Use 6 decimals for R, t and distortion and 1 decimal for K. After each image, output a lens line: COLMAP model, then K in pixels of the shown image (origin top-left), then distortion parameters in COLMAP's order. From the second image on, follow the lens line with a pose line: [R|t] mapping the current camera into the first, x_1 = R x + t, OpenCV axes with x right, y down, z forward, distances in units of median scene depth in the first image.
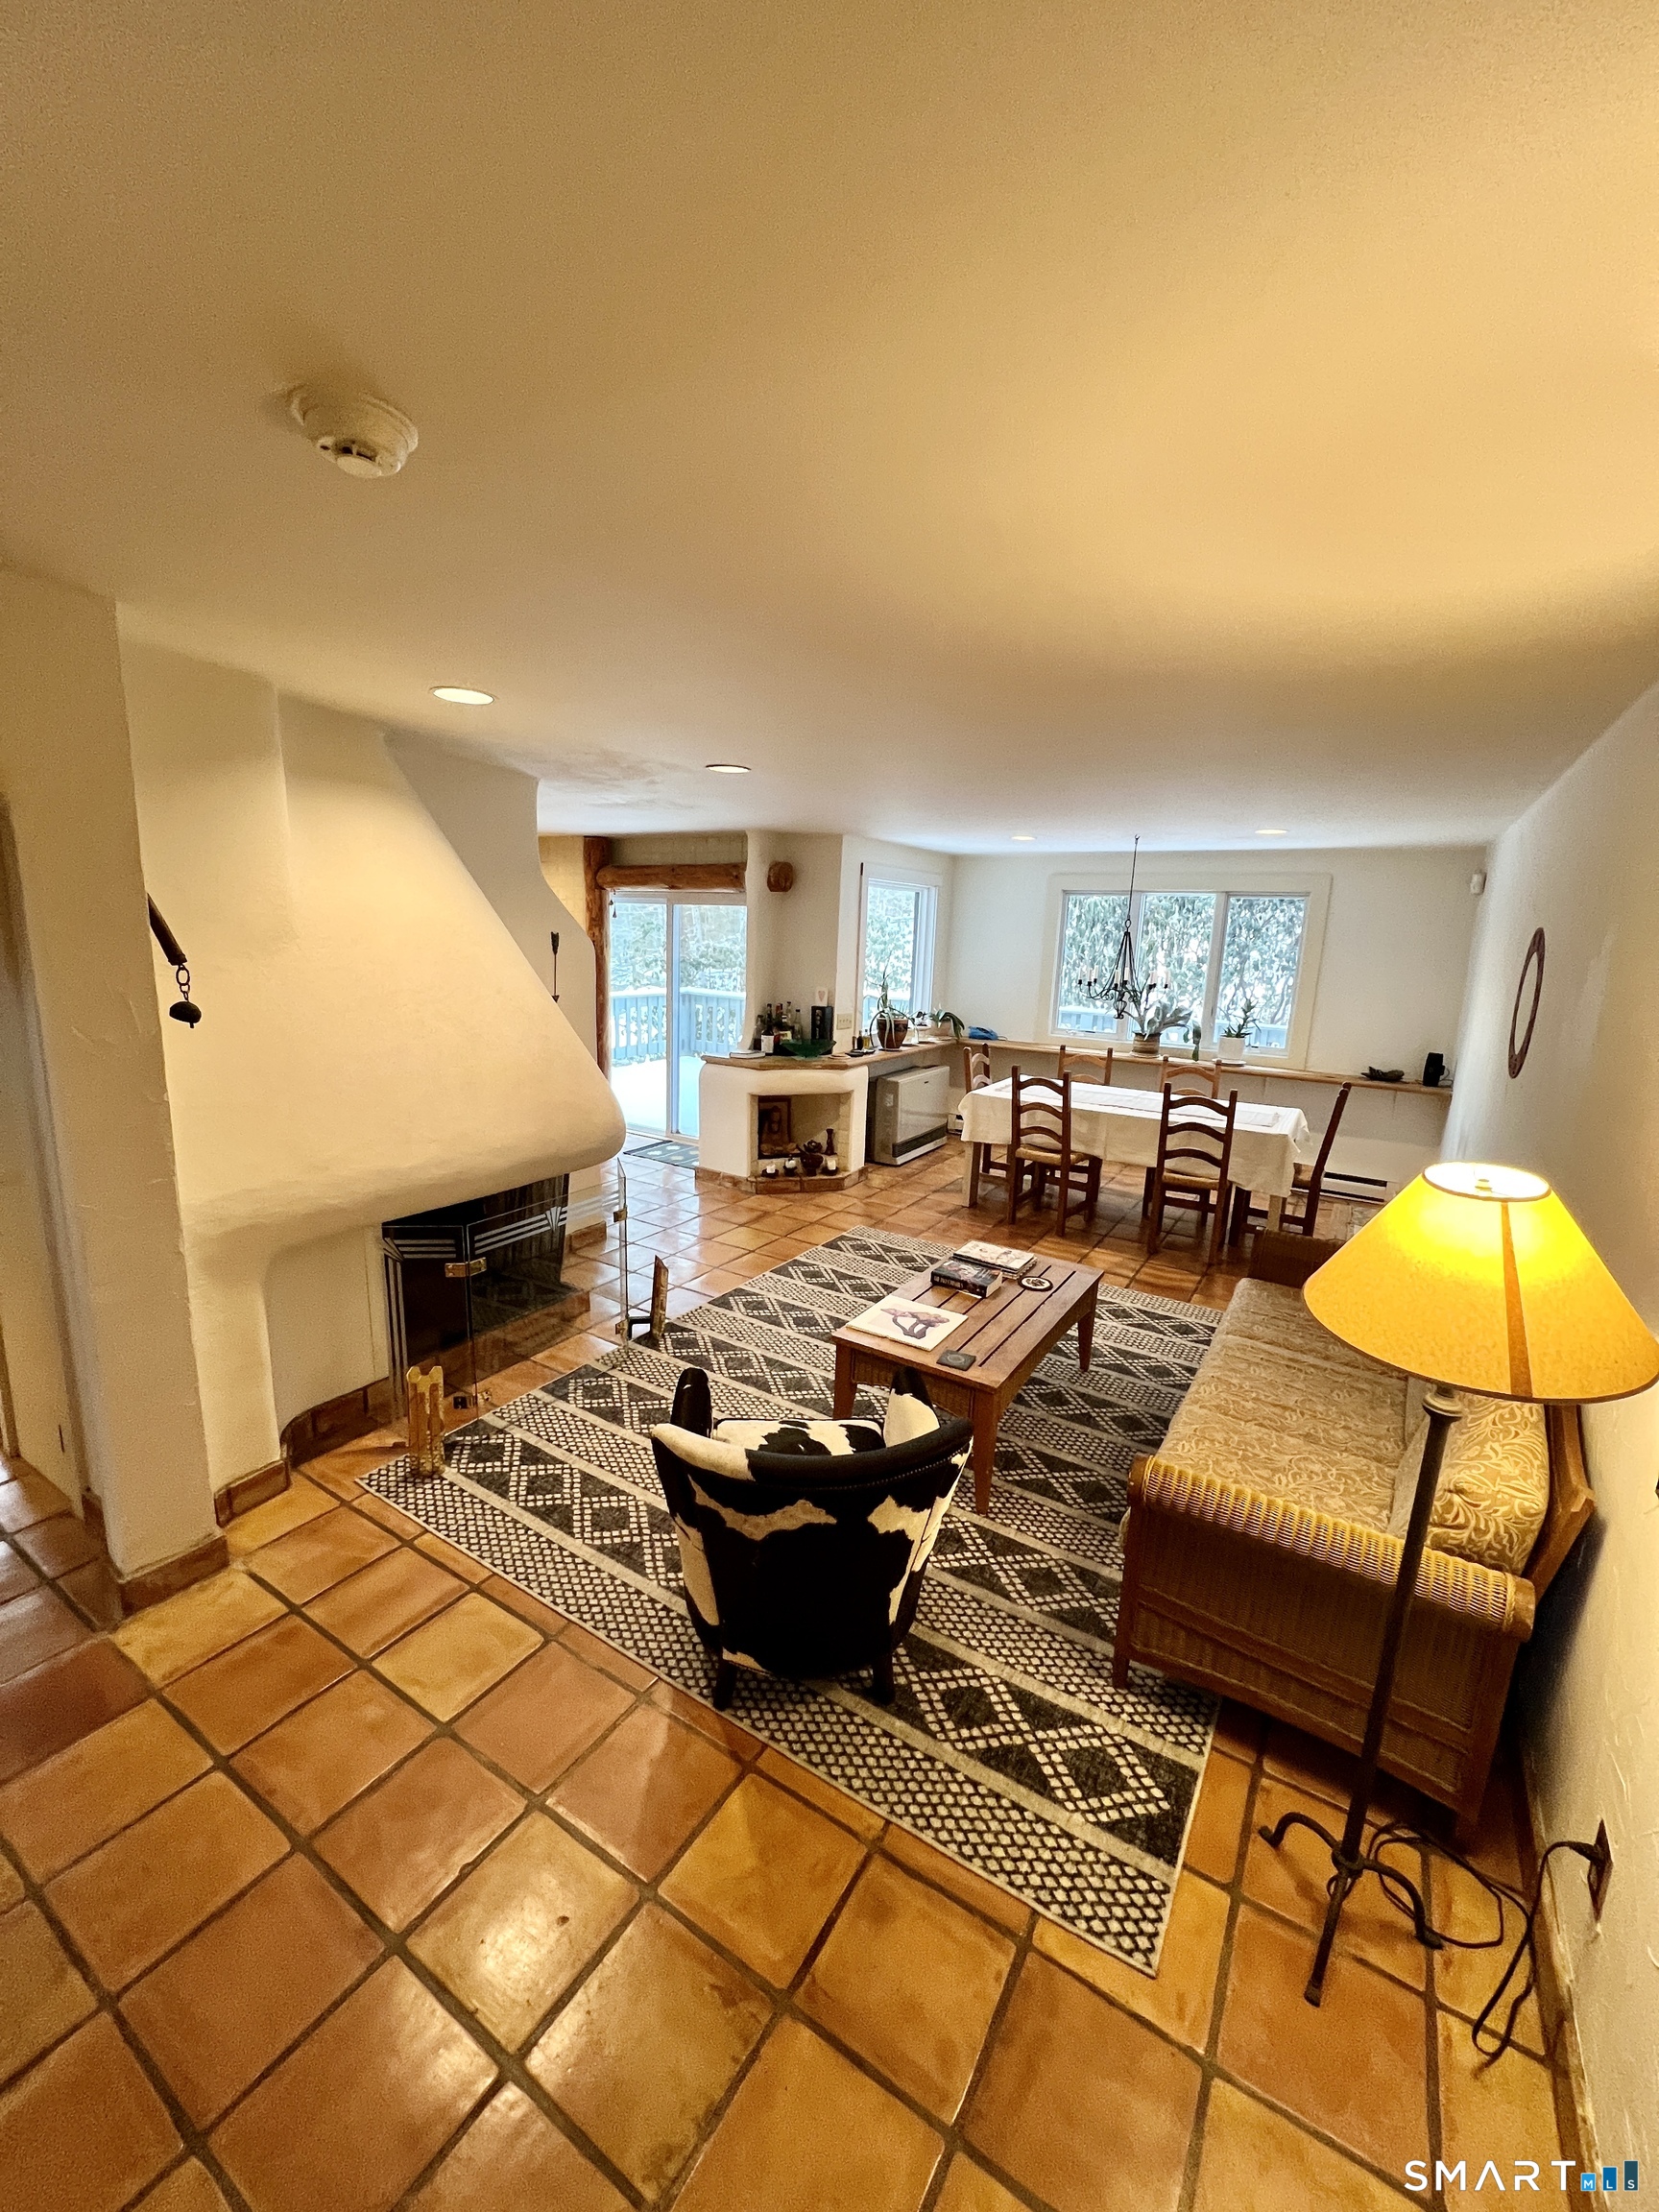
lens RADIAL K [[882.4, 0, 826.4], [0, 882.4, 1103.8], [0, 0, 1]] dist [-0.000779, -0.000098]
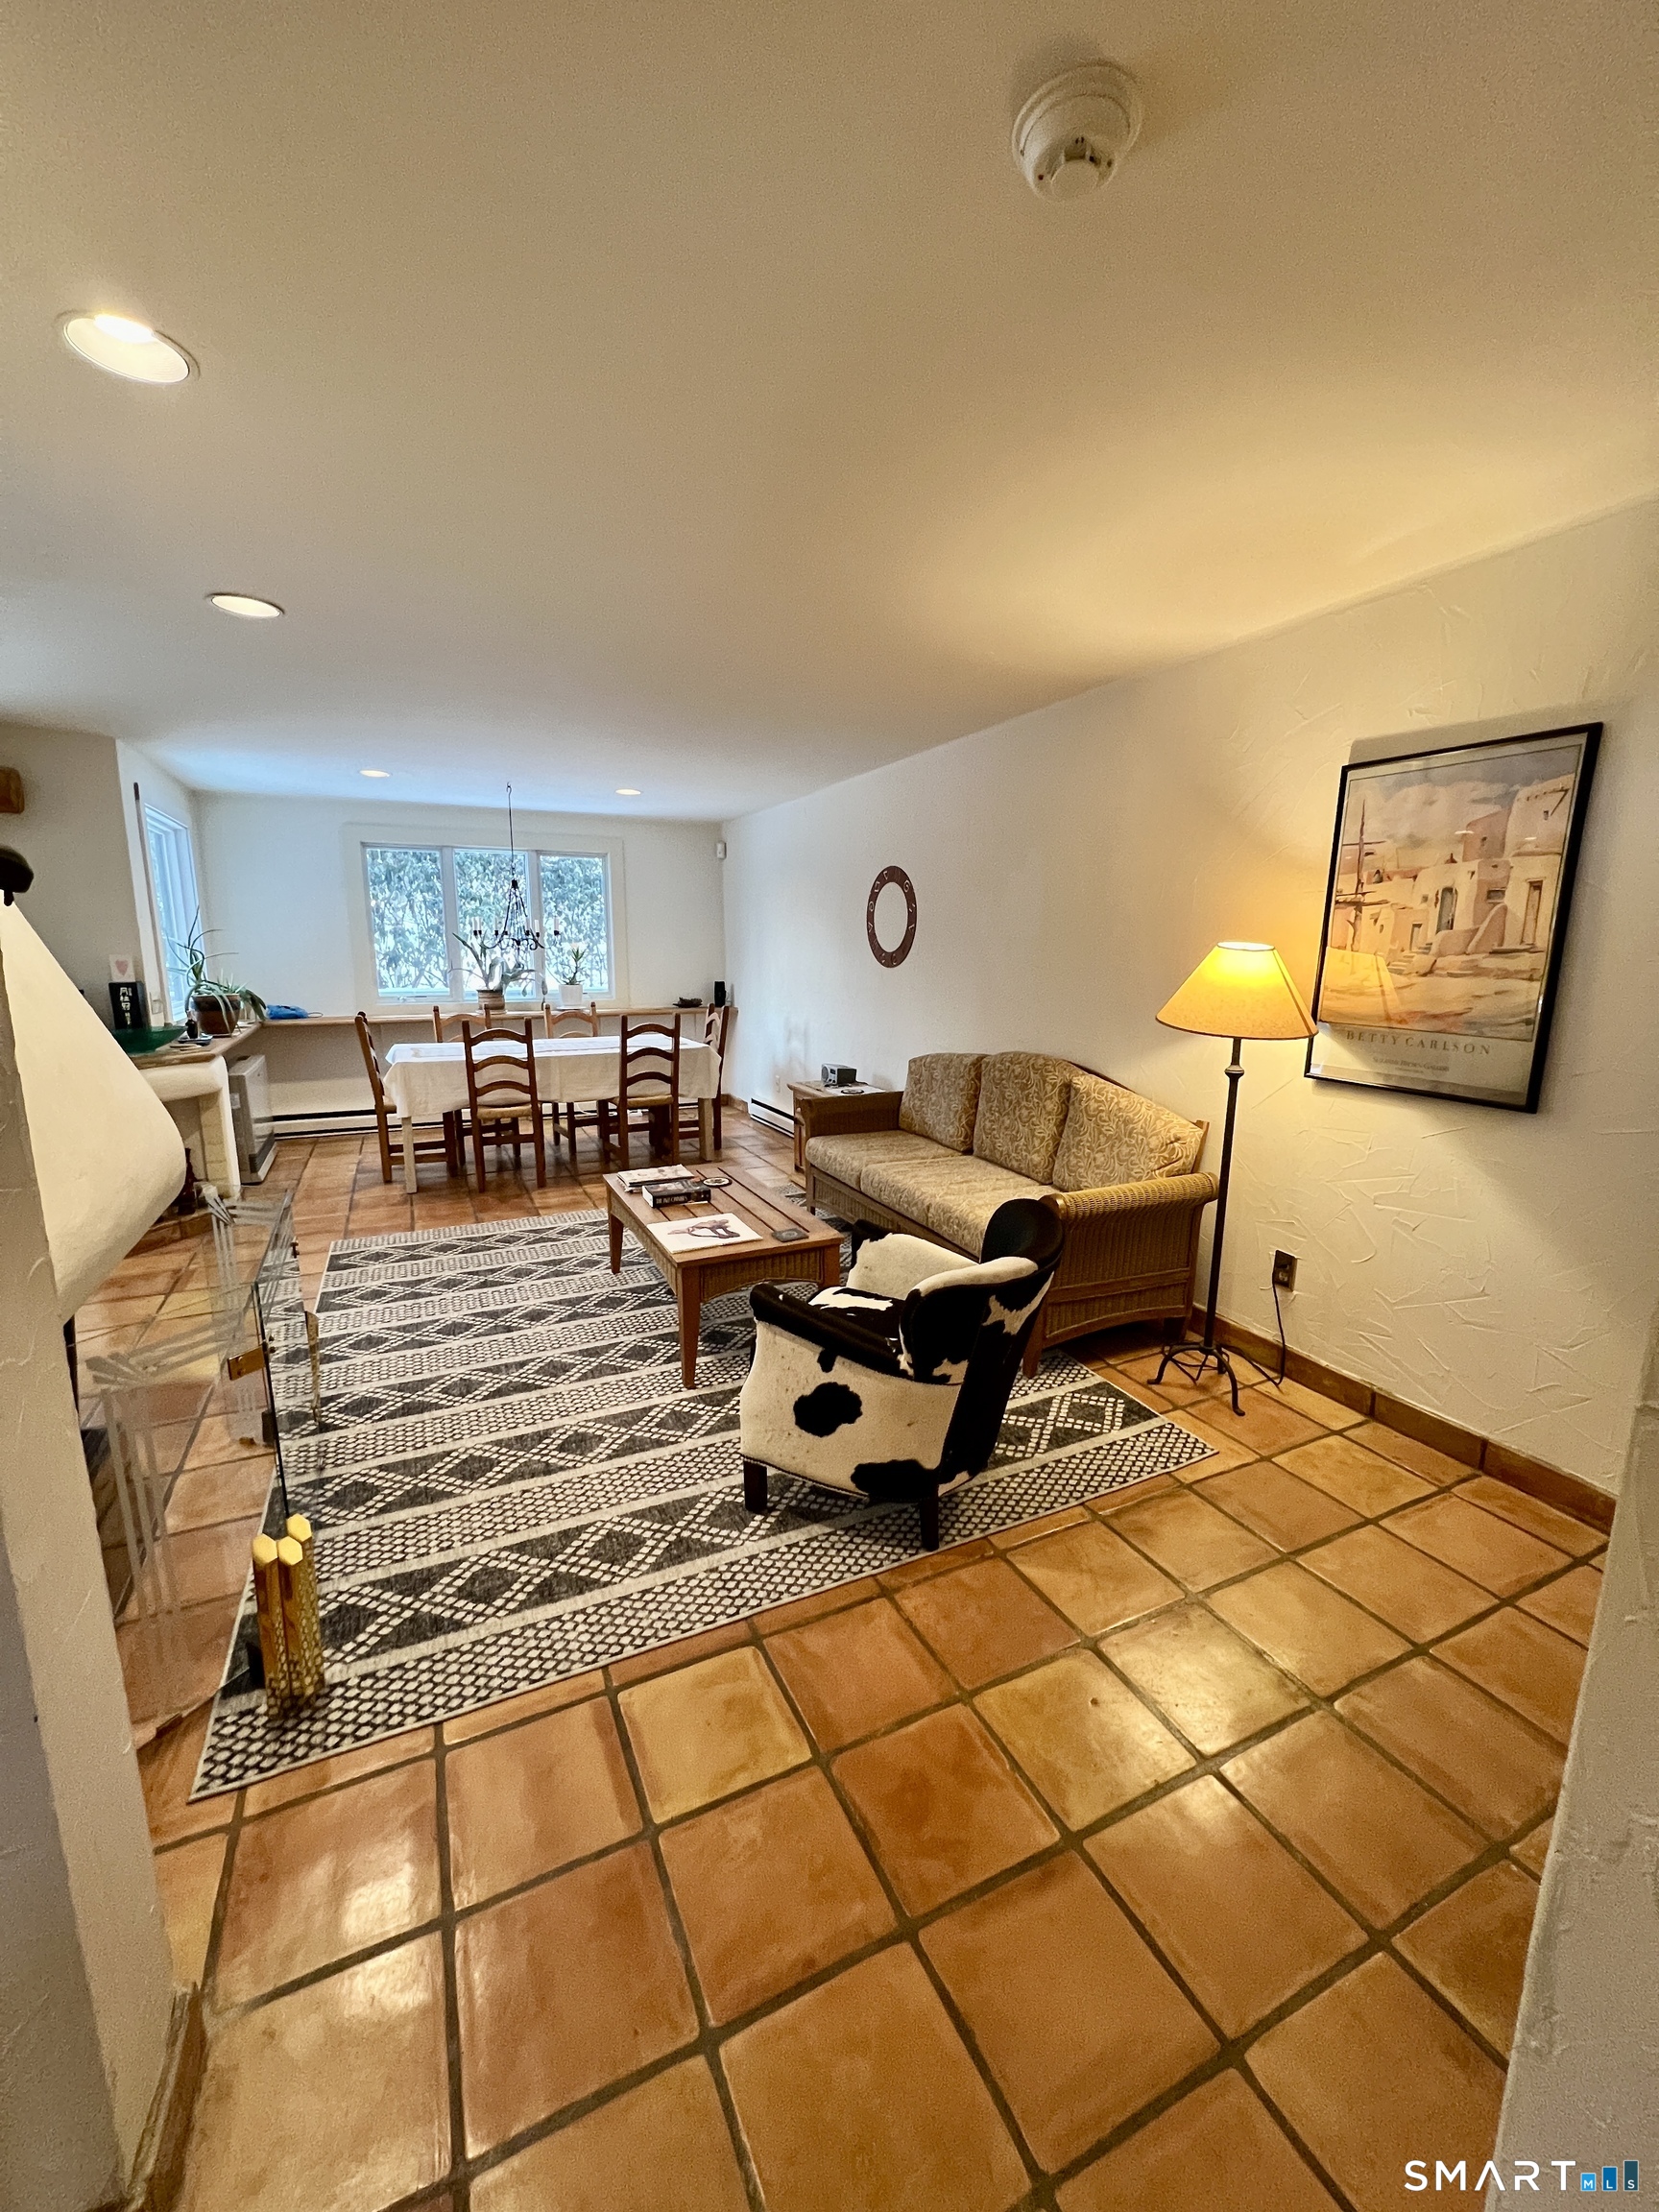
lens RADIAL K [[882.4, 0, 827.5], [0, 882.4, 1104.7], [0, 0, 1]] dist [-0.000779, -0.000098]
pose [[0.532909, -0.185637, 0.825558, -0.319437], [0.180509, 0.978121, 0.103422, 0.014007], [-0.826695, 0.093906, 0.554759, 0.160124]]
